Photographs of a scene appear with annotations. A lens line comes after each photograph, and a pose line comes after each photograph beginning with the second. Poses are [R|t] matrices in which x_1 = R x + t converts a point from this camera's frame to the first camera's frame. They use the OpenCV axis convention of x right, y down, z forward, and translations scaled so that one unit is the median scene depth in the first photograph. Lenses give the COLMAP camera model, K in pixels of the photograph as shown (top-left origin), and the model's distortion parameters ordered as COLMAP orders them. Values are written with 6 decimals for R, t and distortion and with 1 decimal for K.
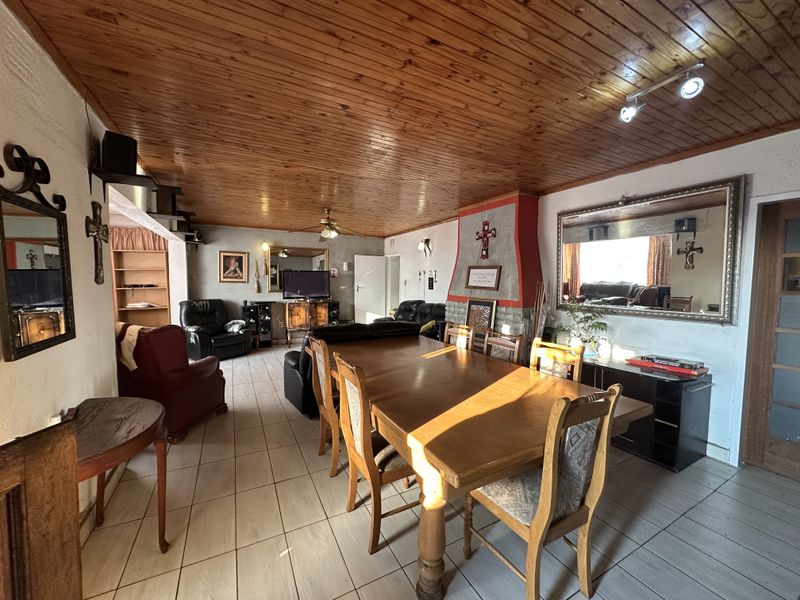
lens RADIAL K [[318.9, 0, 401.1], [0, 318.9, 298.1], [0, 0, 1]] dist [-0.004155, 0.000917]
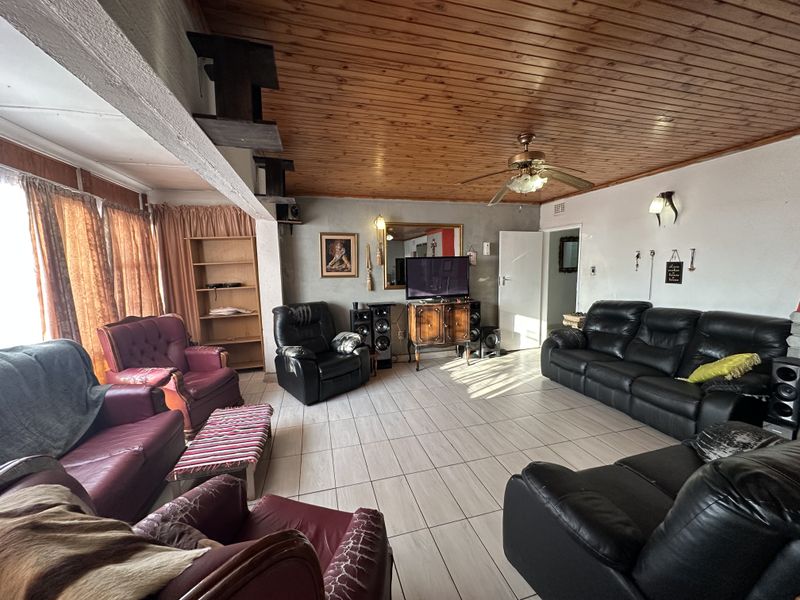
lens RADIAL K [[318.9, 0, 400.9], [0, 318.9, 299.2], [0, 0, 1]] dist [-0.004155, 0.000917]
pose [[0.975937, -0.005244, -0.217989, -0.249783], [0.016758, 0.998558, 0.051004, -0.035801], [0.217407, -0.053429, 0.974618, 0.353428]]
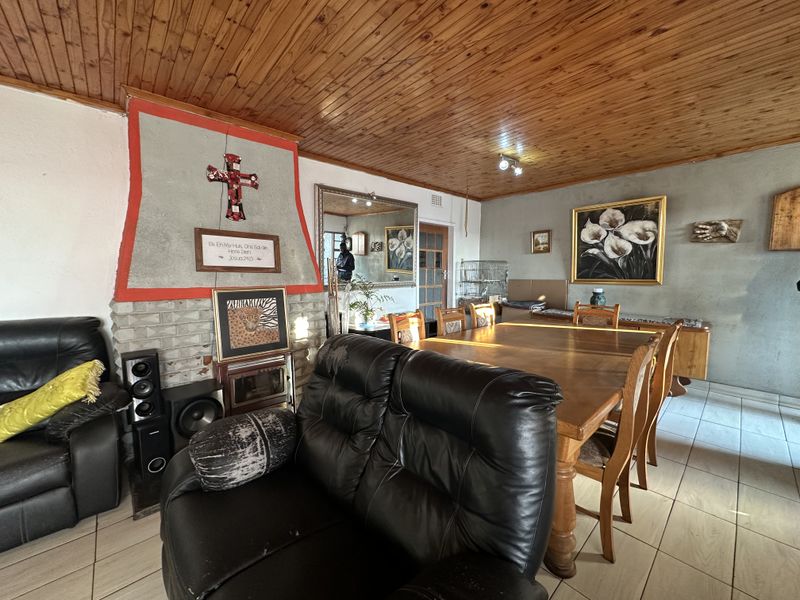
lens RADIAL K [[318.9, 0, 396.6], [0, 318.9, 299.3], [0, 0, 1]] dist [-0.004155, 0.000917]
pose [[-0.244336, -0.089957, 0.965509, -0.272160], [0.057500, 0.992592, 0.107031, -0.016645], [-0.967984, 0.081668, -0.237353, 0.604135]]
